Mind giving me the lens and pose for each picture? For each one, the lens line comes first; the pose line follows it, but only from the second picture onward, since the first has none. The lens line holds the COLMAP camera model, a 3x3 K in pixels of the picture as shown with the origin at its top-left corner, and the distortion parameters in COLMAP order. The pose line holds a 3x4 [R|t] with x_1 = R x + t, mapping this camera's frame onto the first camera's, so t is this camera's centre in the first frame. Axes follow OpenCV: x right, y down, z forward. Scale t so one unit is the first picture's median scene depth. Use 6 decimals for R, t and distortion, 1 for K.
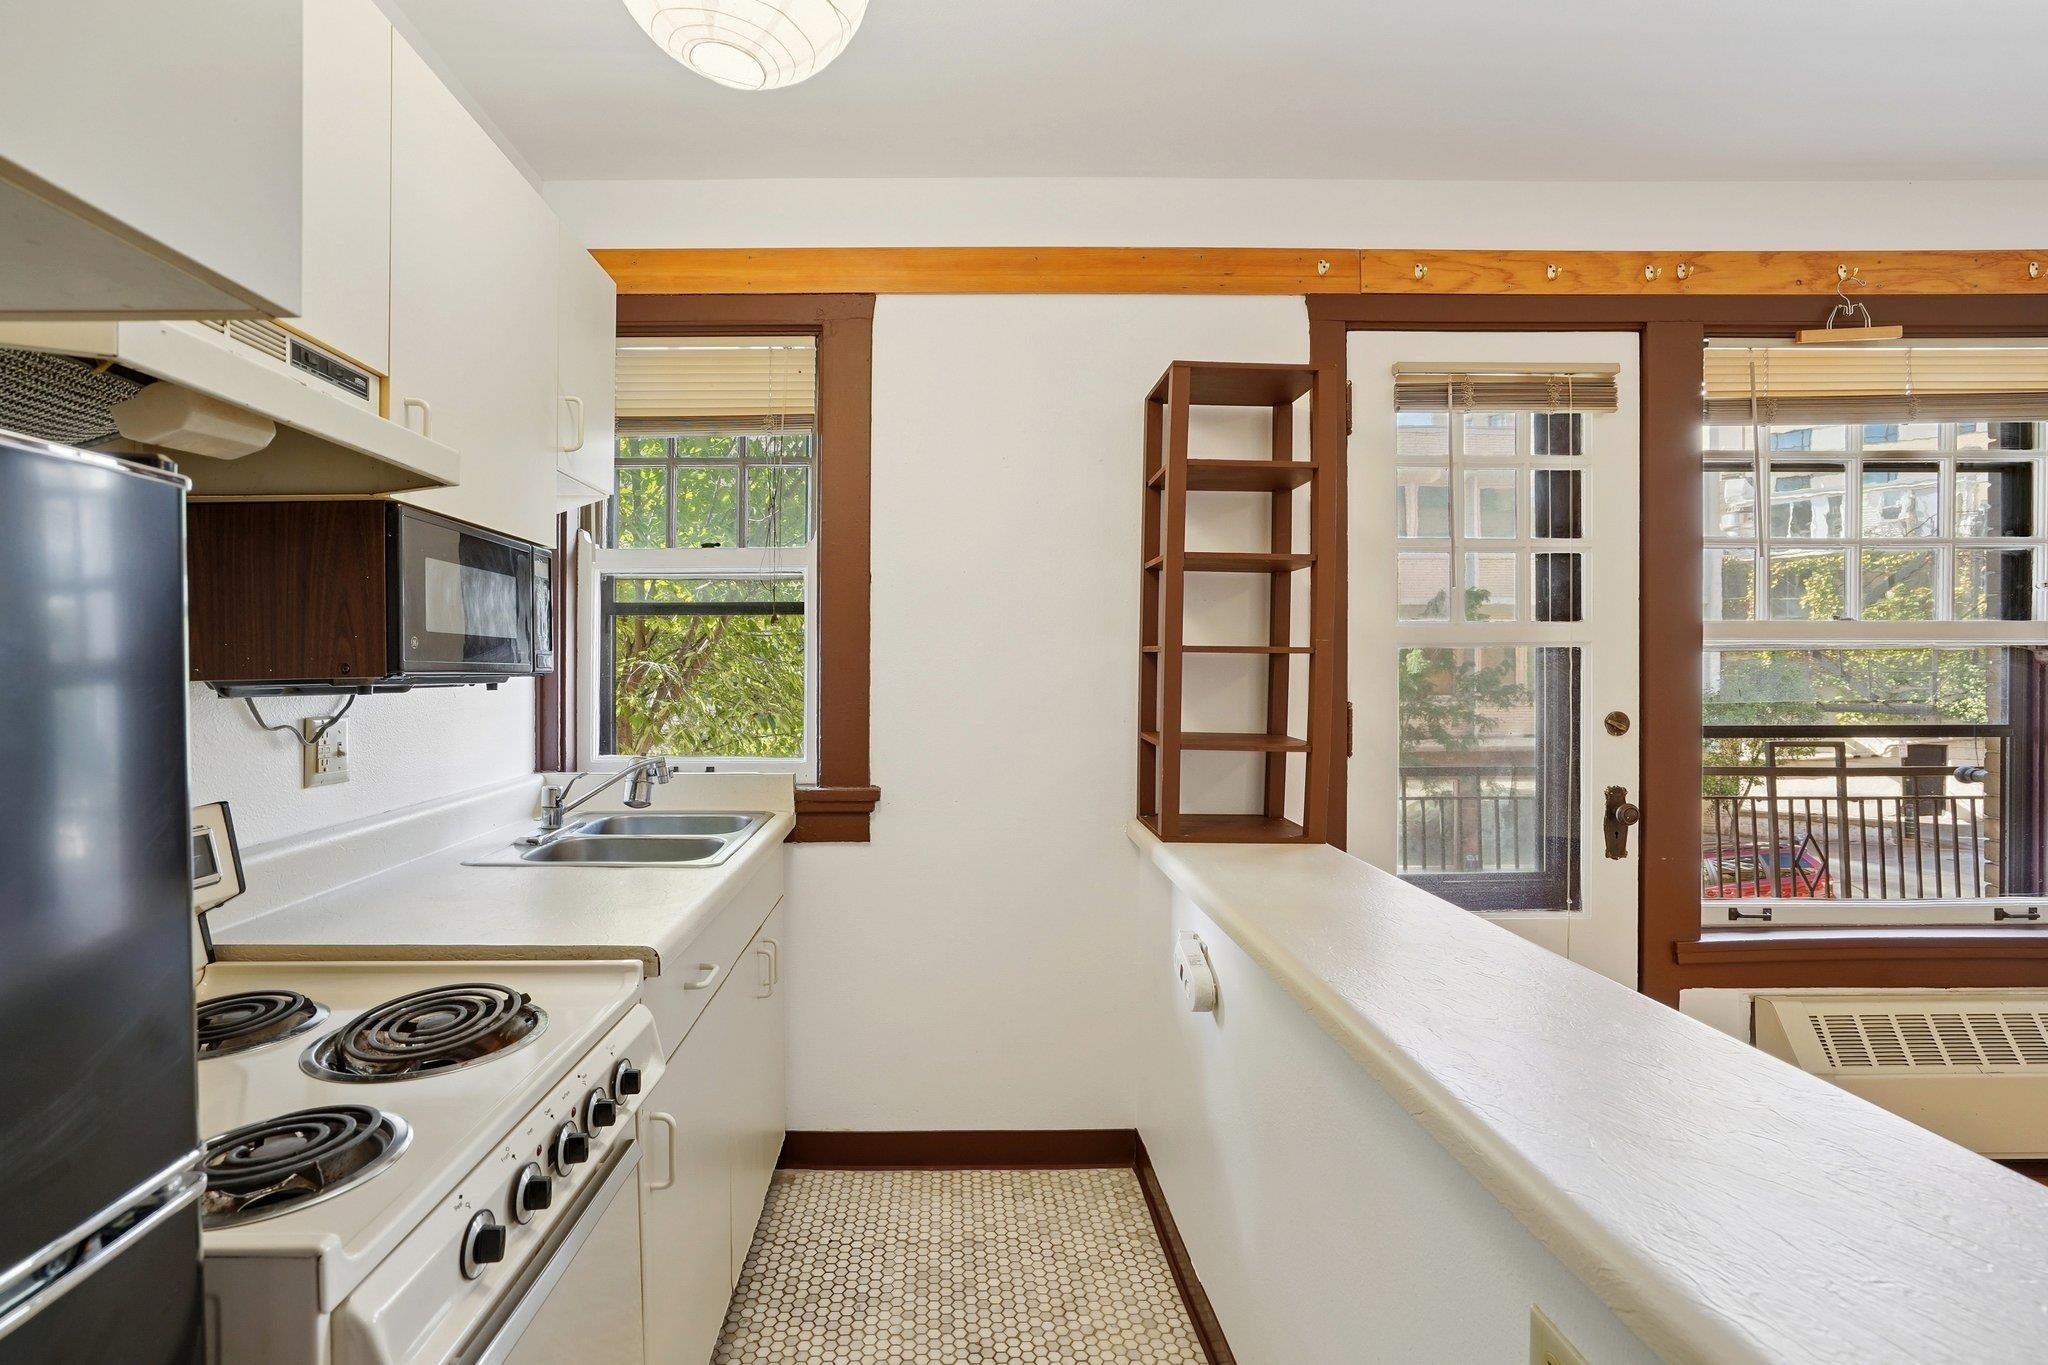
lens RADIAL K [[967.4, 0, 975.4], [0, 967.4, 675.6], [0, 0, 1]] dist [-0.033214, 0.012811]
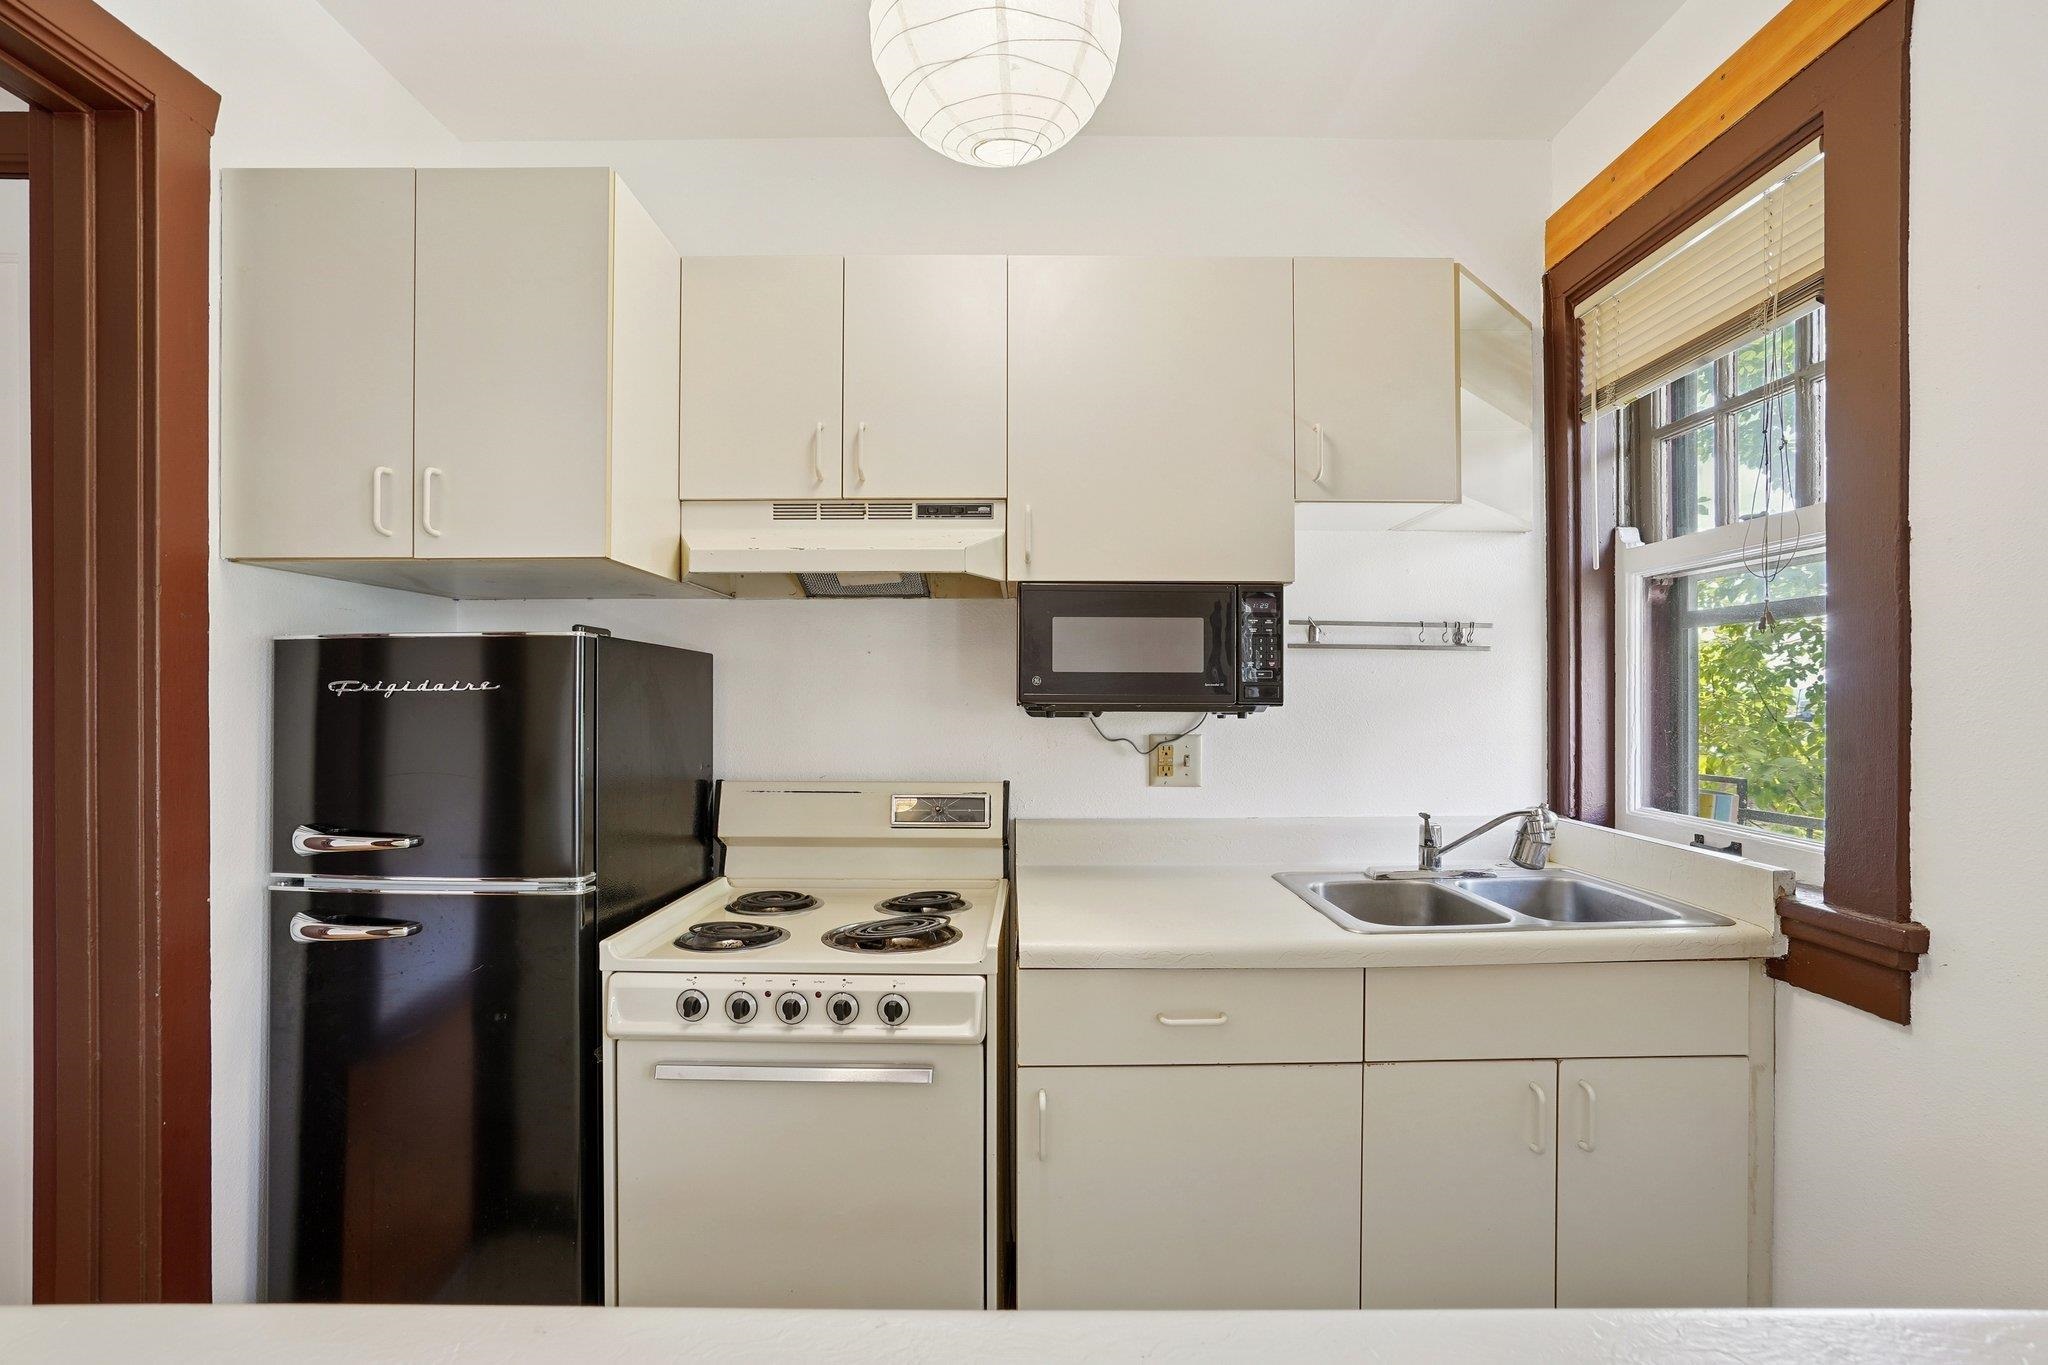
lens RADIAL K [[949.6, 0, 1020.5], [0, 949.6, 695.2], [0, 0, 1]] dist [-0.055471, 0.027018]
pose [[-0.010817, 0.004508, -0.999931, 0.407713], [-0.006586, 0.999968, 0.004580, -0.010677], [0.999920, 0.006635, -0.010787, 0.517894]]
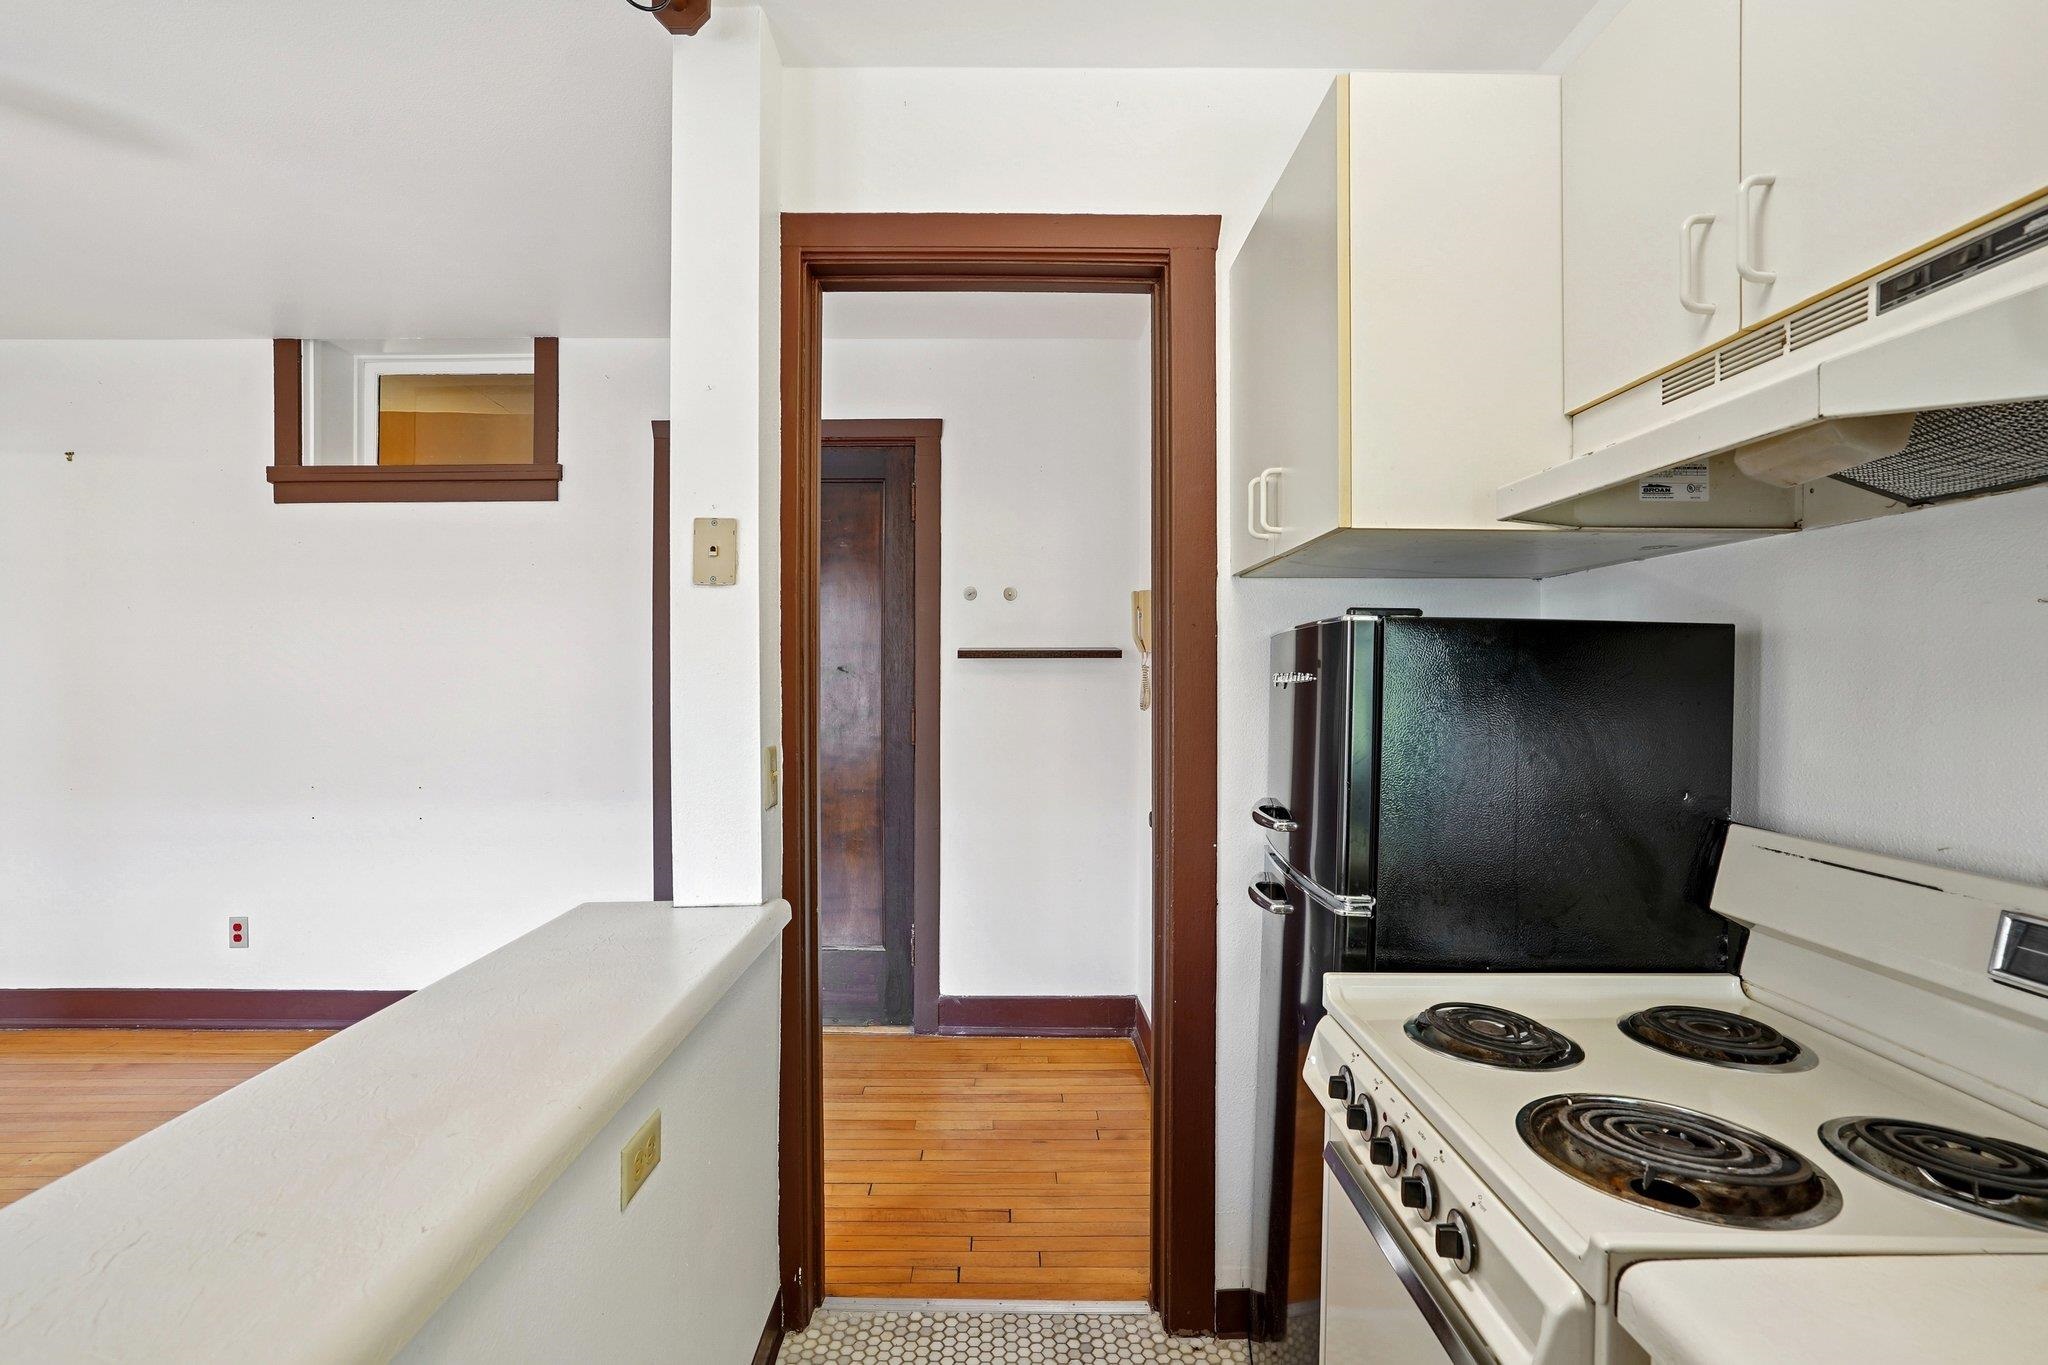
lens RADIAL K [[947.3, 0, 1017.4], [0, 947.3, 677.4], [0, 0, 1]] dist [-0.037558, 0.016521]
pose [[-0.999985, 0.002294, 0.004995, -0.006389], [0.002318, 0.999986, 0.004694, -0.014394], [-0.004984, 0.004705, -0.999977, 0.761222]]
